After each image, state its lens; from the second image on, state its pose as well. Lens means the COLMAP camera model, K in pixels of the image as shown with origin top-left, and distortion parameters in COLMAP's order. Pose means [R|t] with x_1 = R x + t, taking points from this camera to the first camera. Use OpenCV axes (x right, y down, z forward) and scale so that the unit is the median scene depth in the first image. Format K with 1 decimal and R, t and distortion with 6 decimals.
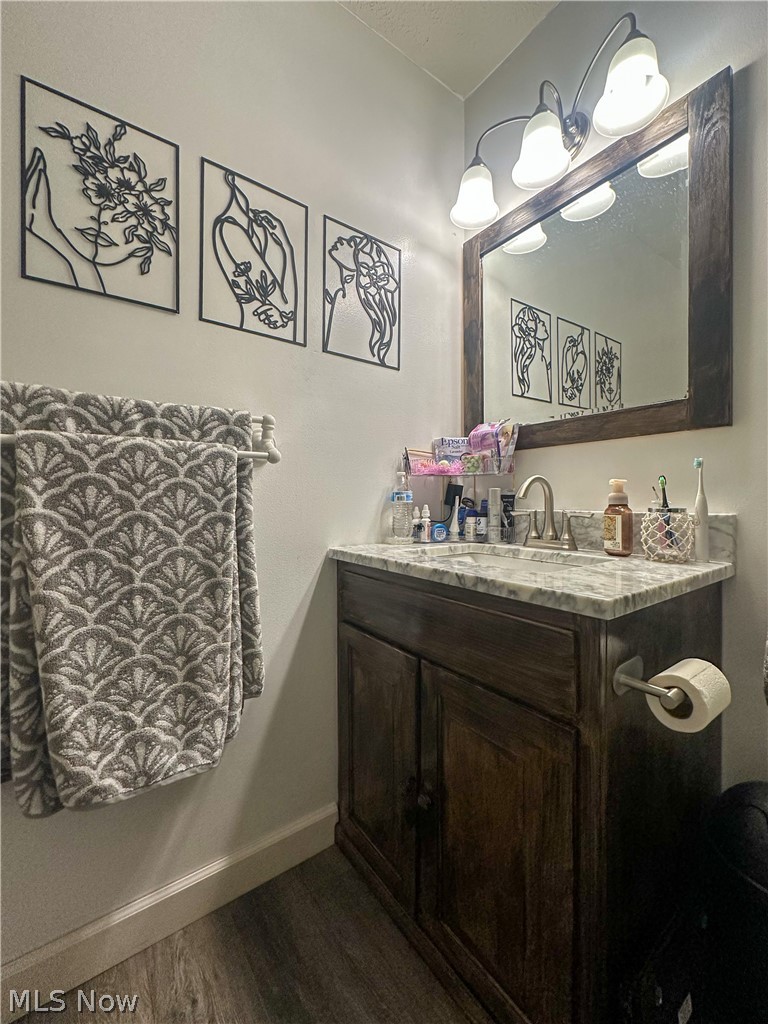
lens RADIAL K [[419.3, 0, 381.9], [0, 419.3, 519.6], [0, 0, 1]] dist [-0.001848, -0.000326]
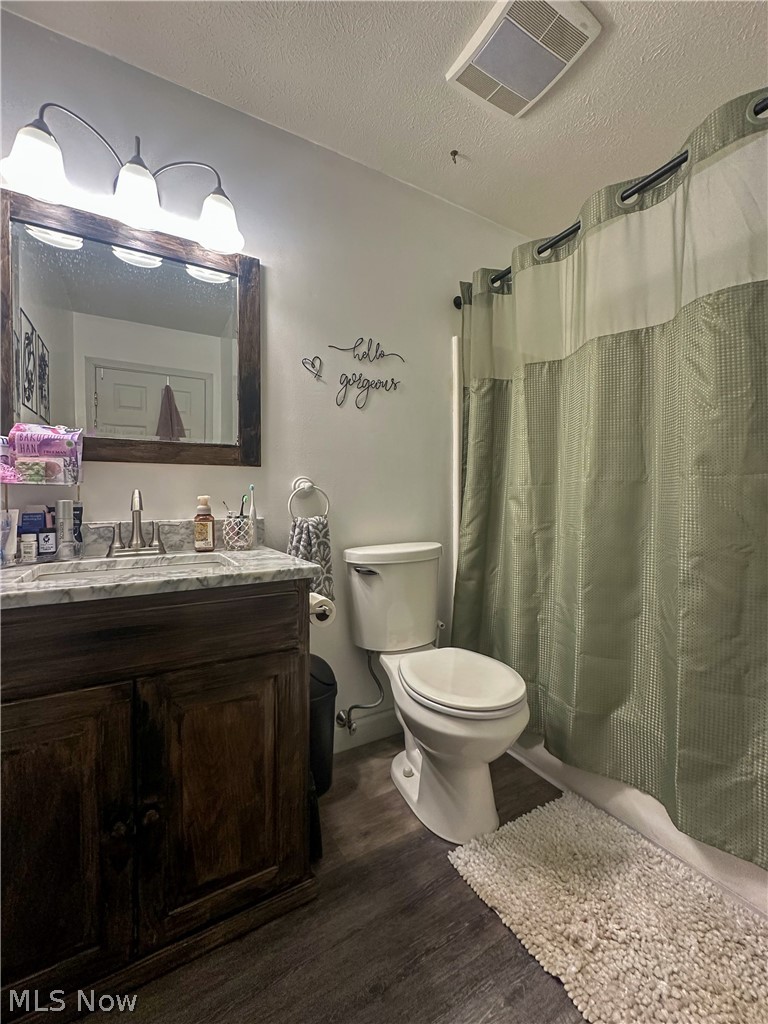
lens RADIAL K [[419.3, 0, 381.9], [0, 419.3, 508.6], [0, 0, 1]] dist [-0.001848, -0.000326]
pose [[0.120965, -0.021281, 0.992429, -0.717726], [0.051738, 0.998546, 0.015106, -0.044407], [-0.991308, 0.049519, 0.121890, 0.261460]]
